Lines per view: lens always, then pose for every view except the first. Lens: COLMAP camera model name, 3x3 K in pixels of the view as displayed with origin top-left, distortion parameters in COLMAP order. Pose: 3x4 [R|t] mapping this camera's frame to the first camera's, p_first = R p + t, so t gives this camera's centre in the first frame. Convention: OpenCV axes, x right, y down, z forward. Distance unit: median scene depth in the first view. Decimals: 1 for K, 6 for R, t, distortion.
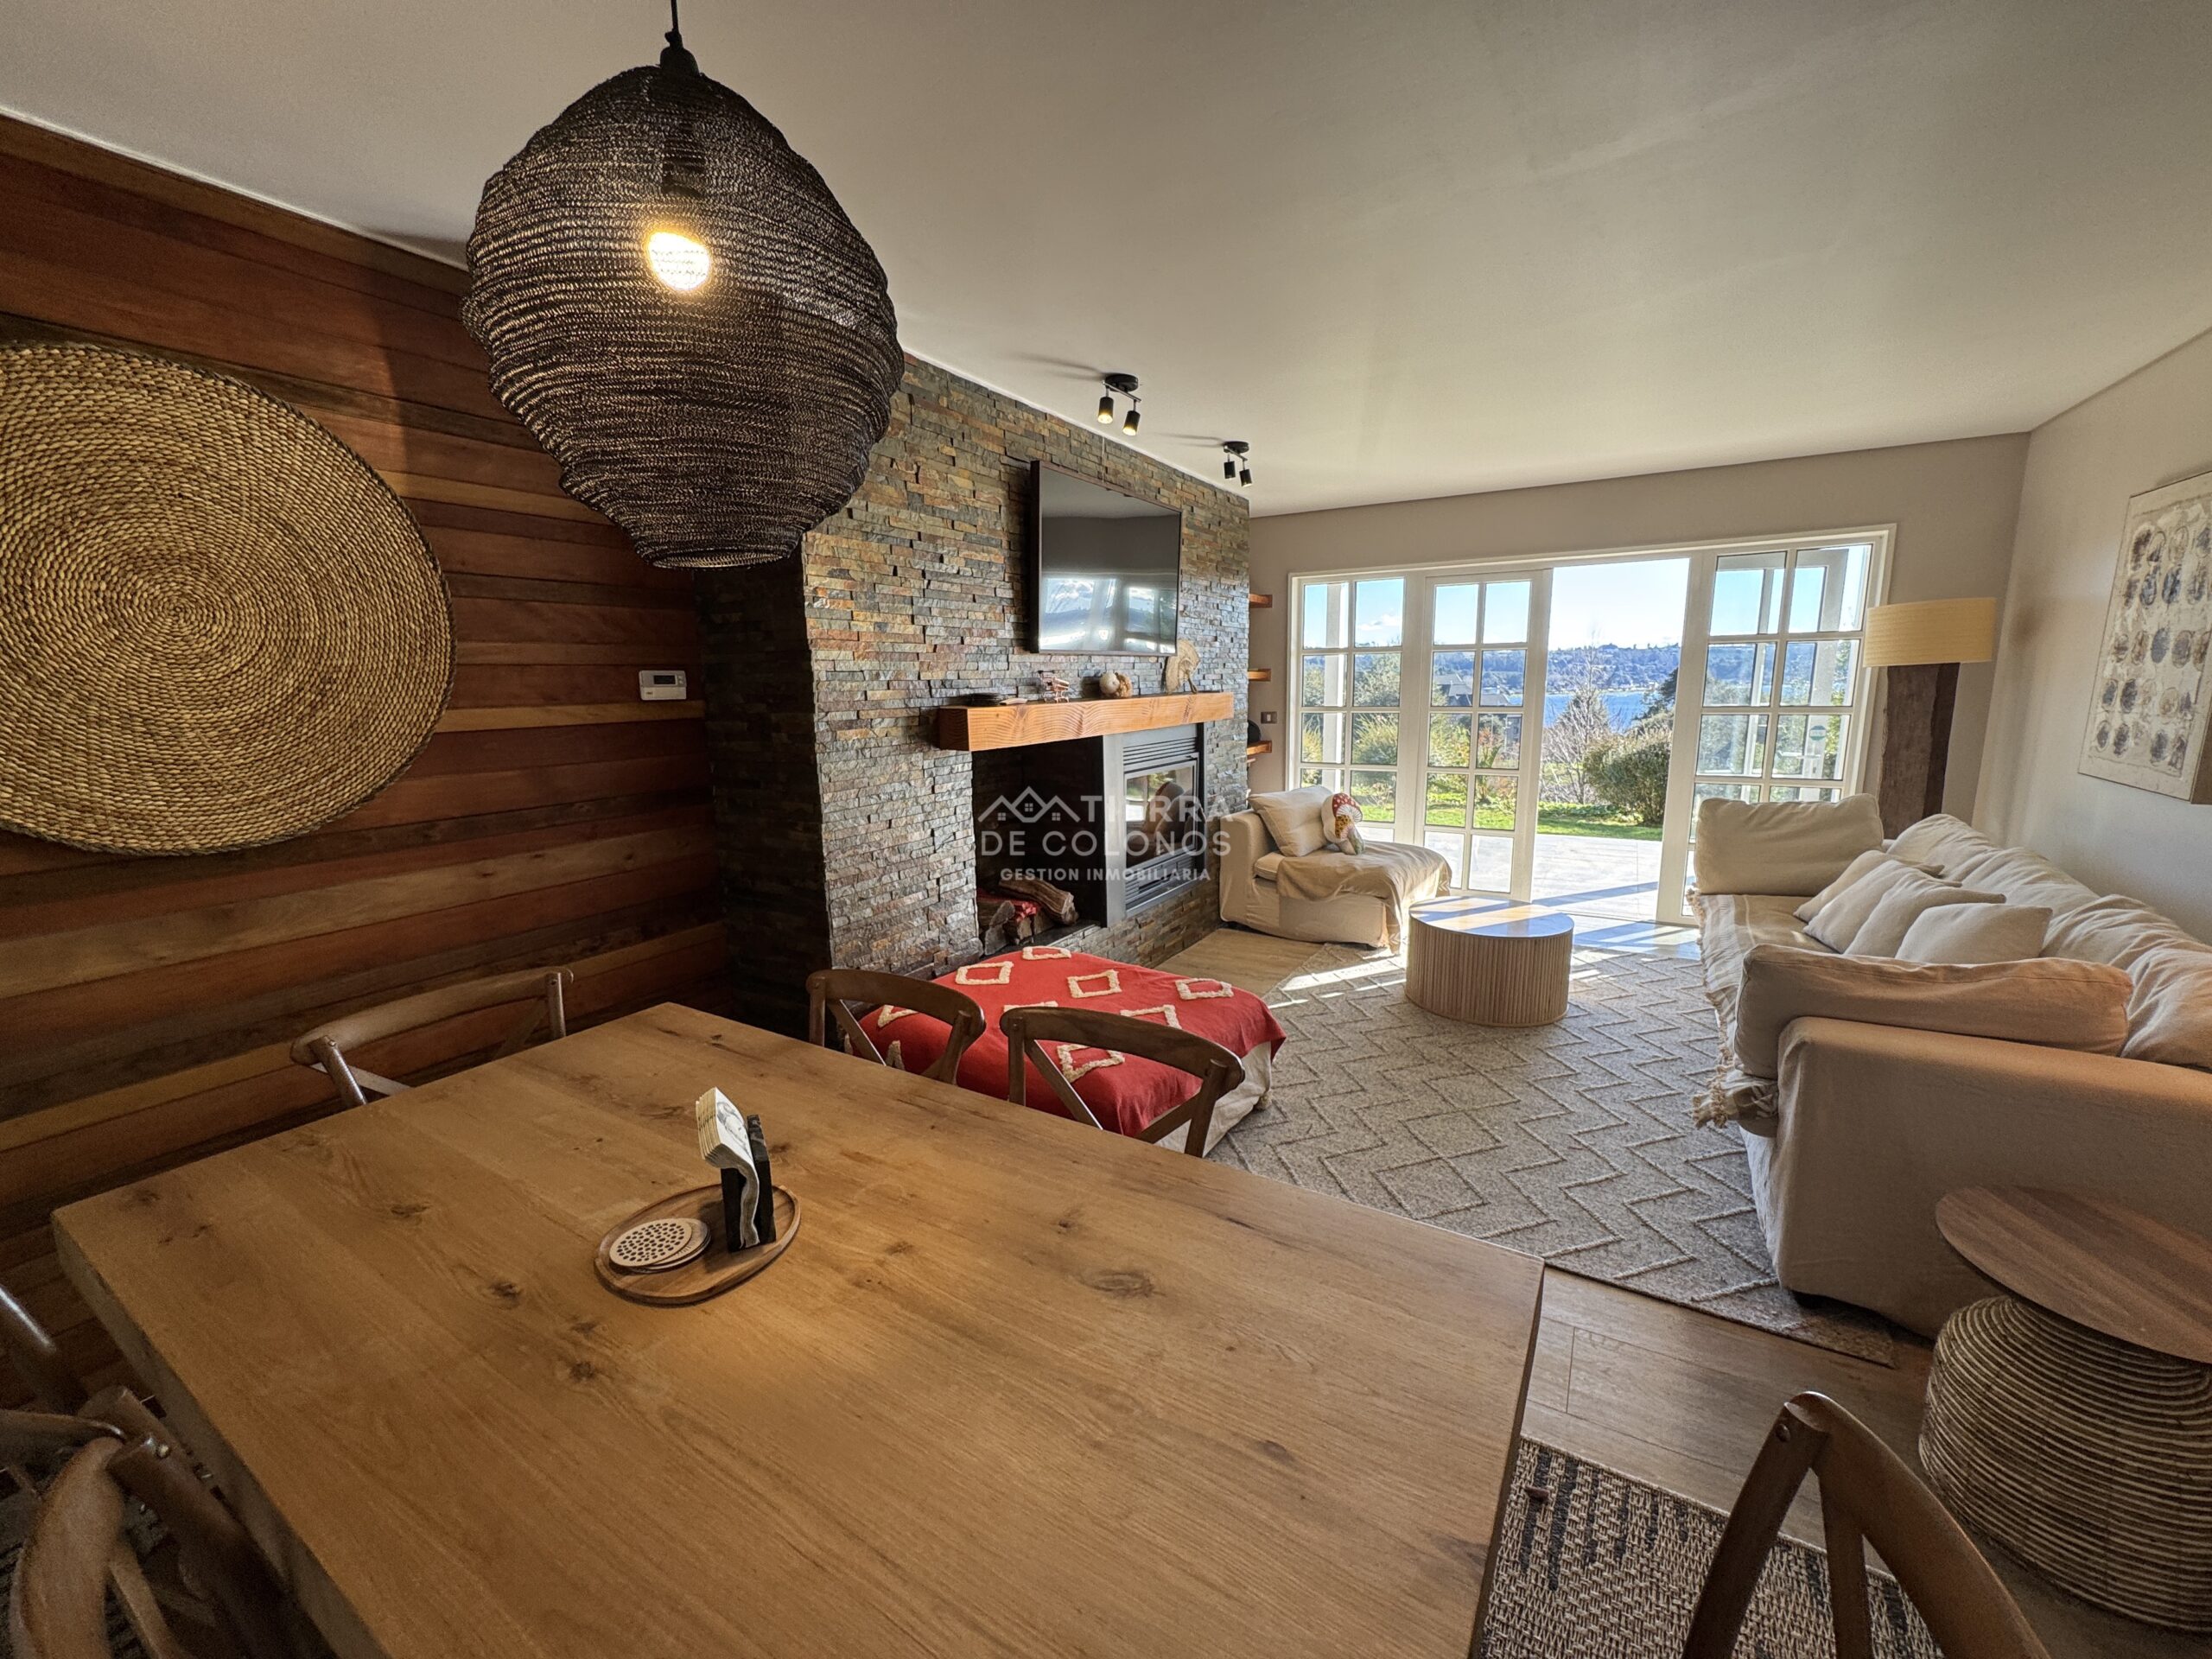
lens RADIAL K [[887.3, 0, 1108.8], [0, 887.3, 834.8], [0, 0, 1]] dist [0.001047, -0.000777]
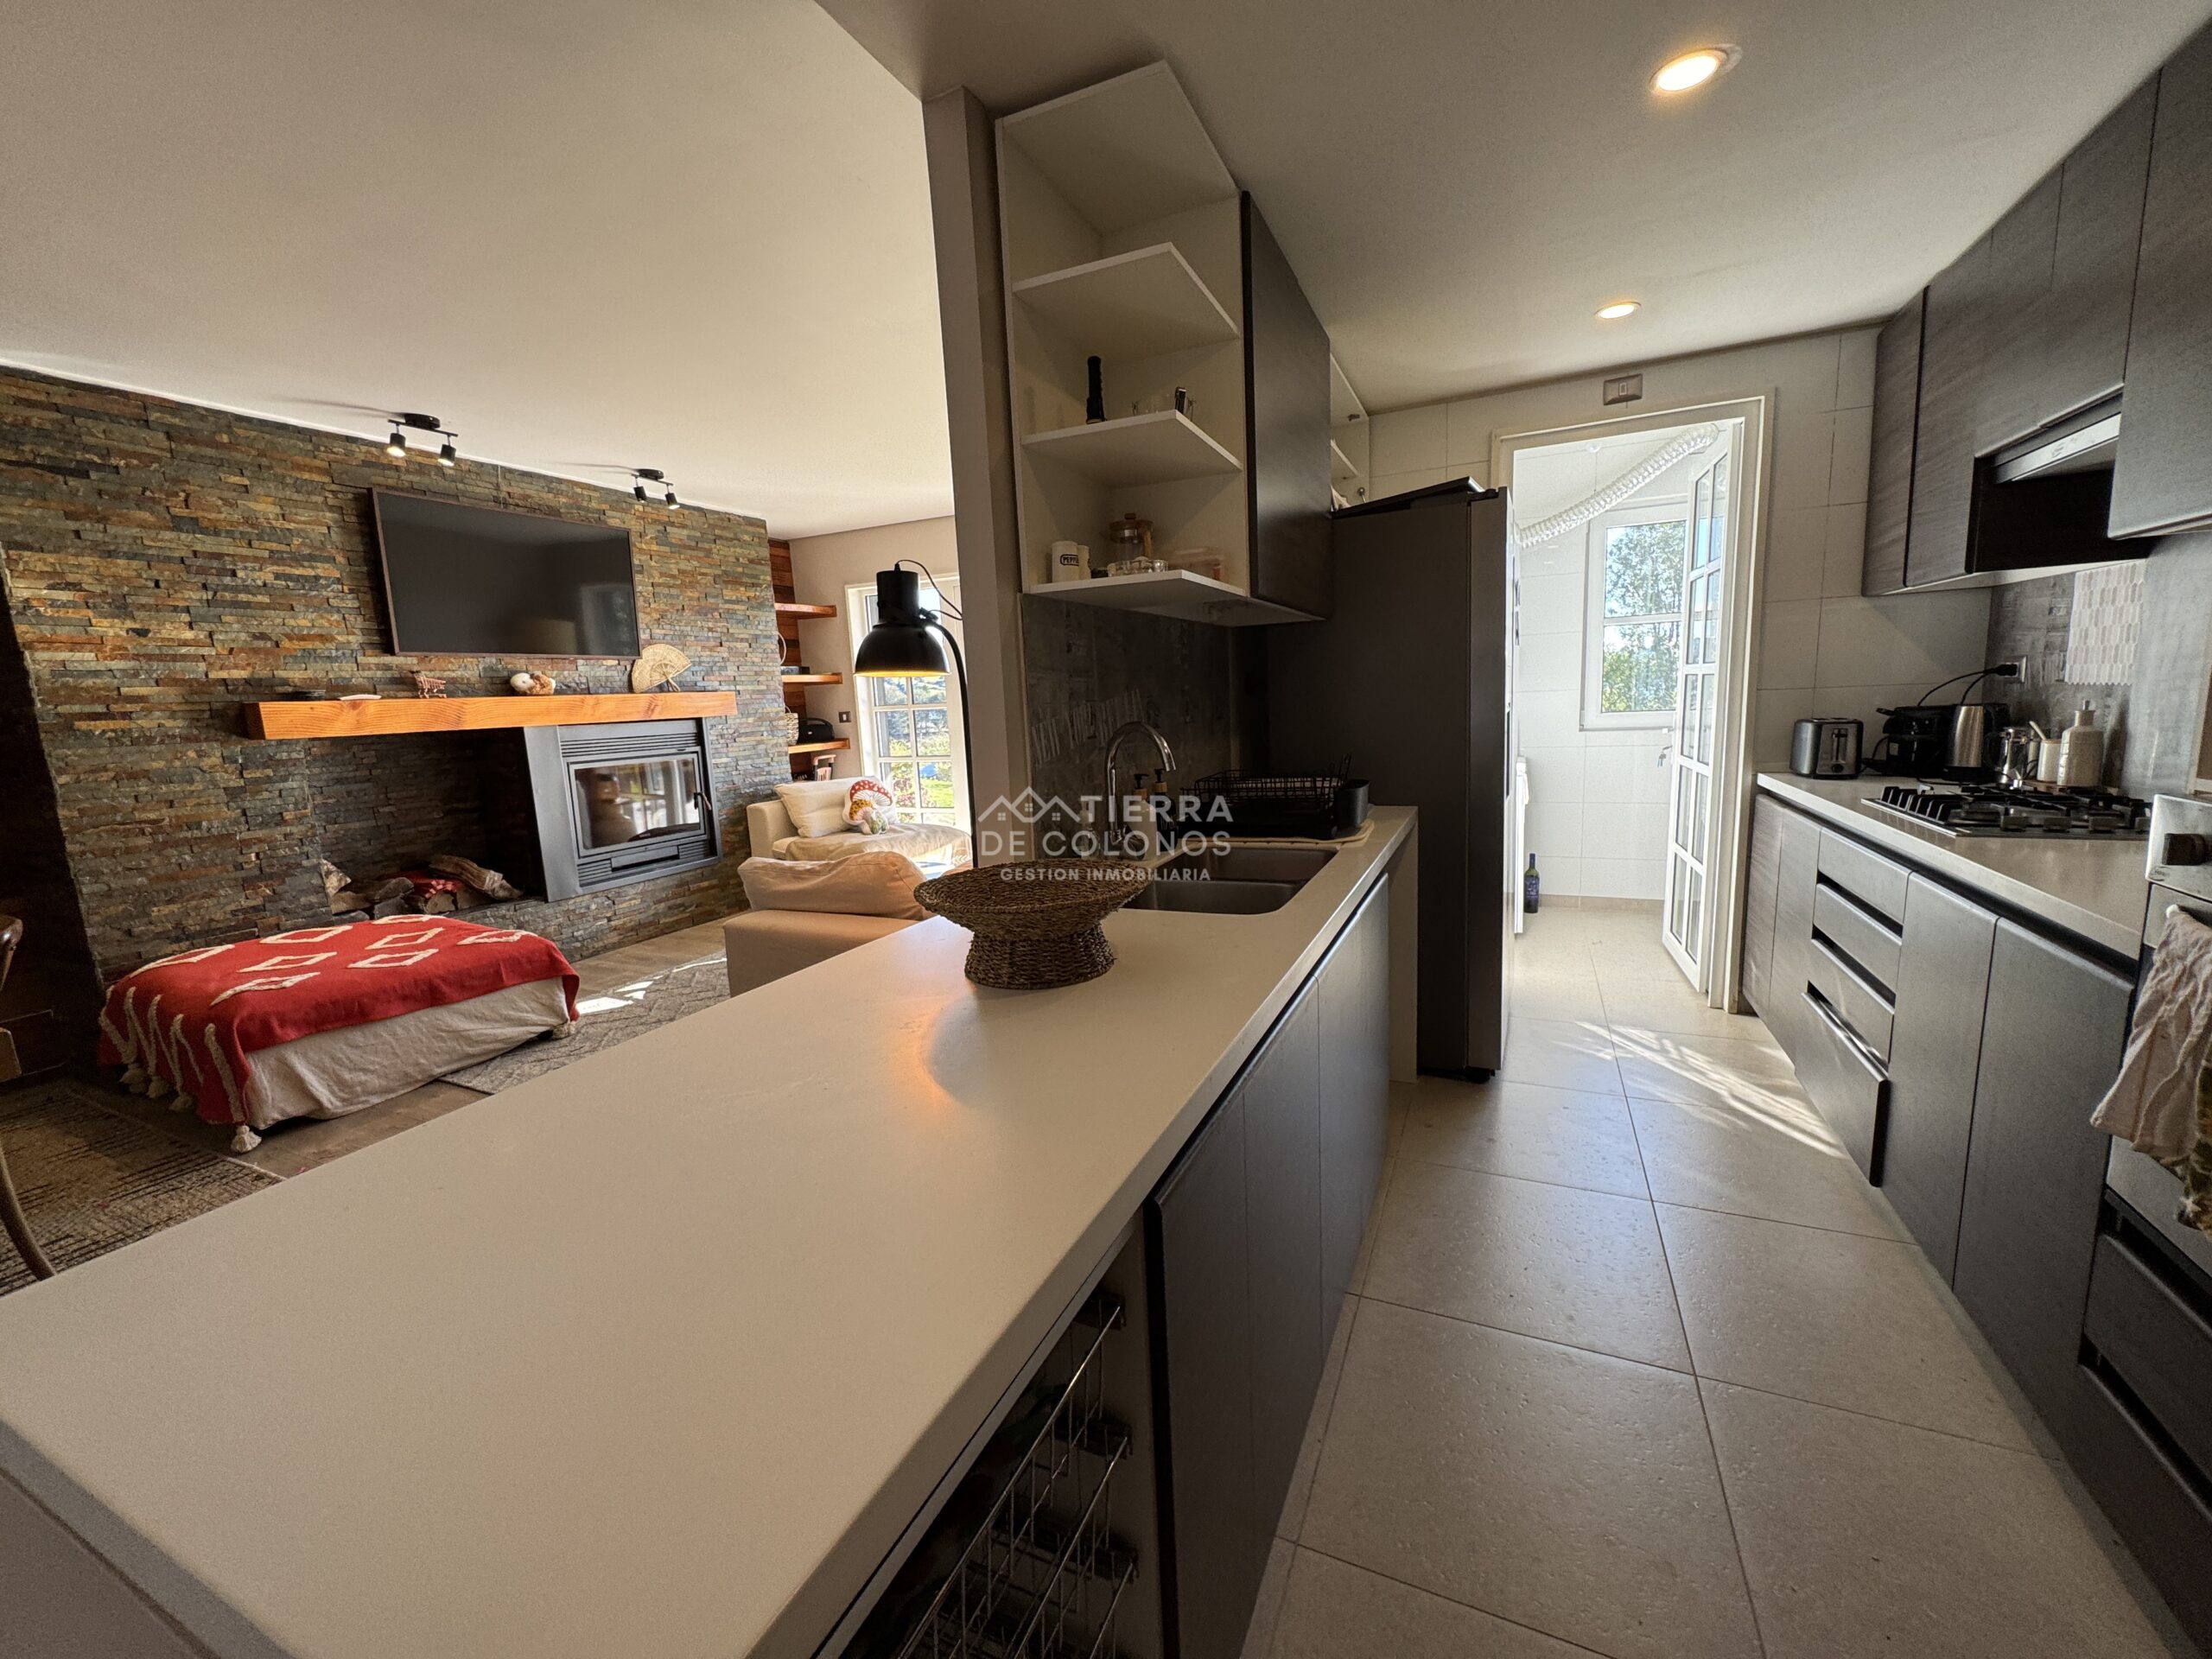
lens RADIAL K [[887.3, 0, 1103.5], [0, 887.3, 833.1], [0, 0, 1]] dist [0.001047, -0.000777]
pose [[0.994718, -0.041046, 0.094084, 0.807933], [0.043047, 0.998886, -0.019345, 0.095541], [-0.093185, 0.023293, 0.995376, -0.240357]]
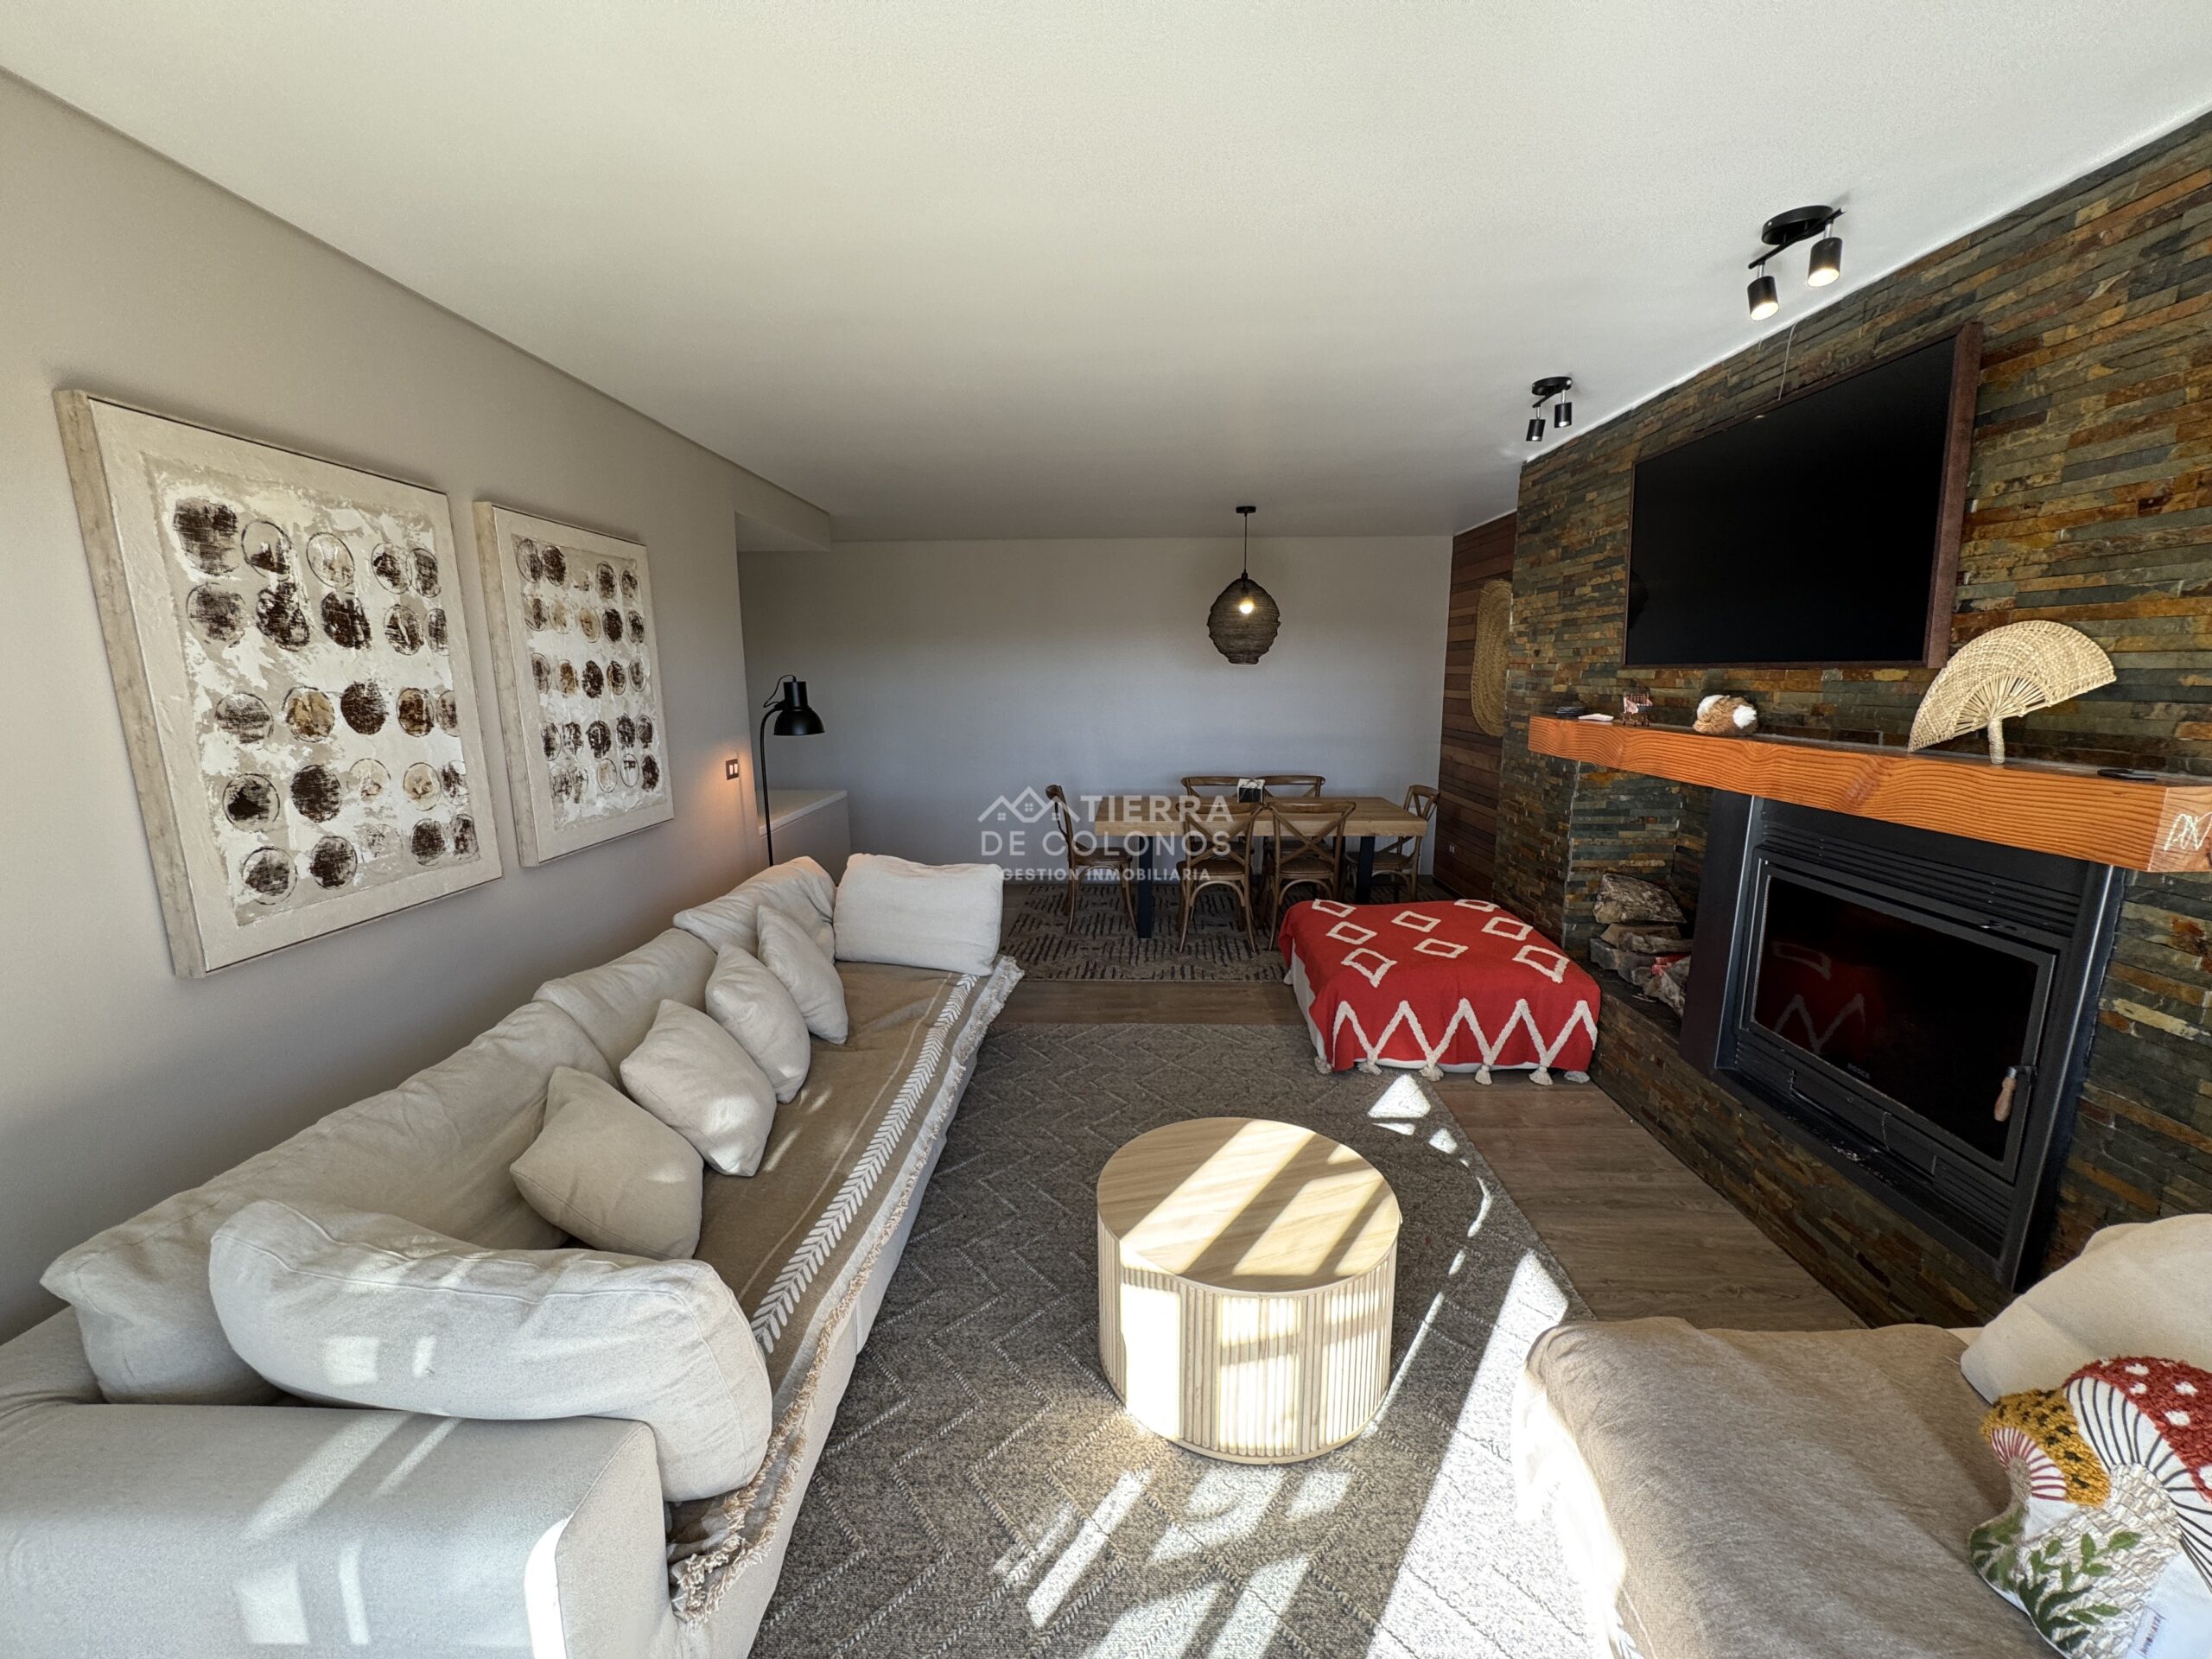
lens RADIAL K [[887.3, 0, 1119.1], [0, 887.3, 831.0], [0, 0, 1]] dist [0.001047, -0.000777]
pose [[-0.872443, 0.114009, -0.475232, 0.954912], [-0.061781, 0.938879, 0.338657, -0.372344], [0.484795, 0.324819, -0.812075, 1.768079]]
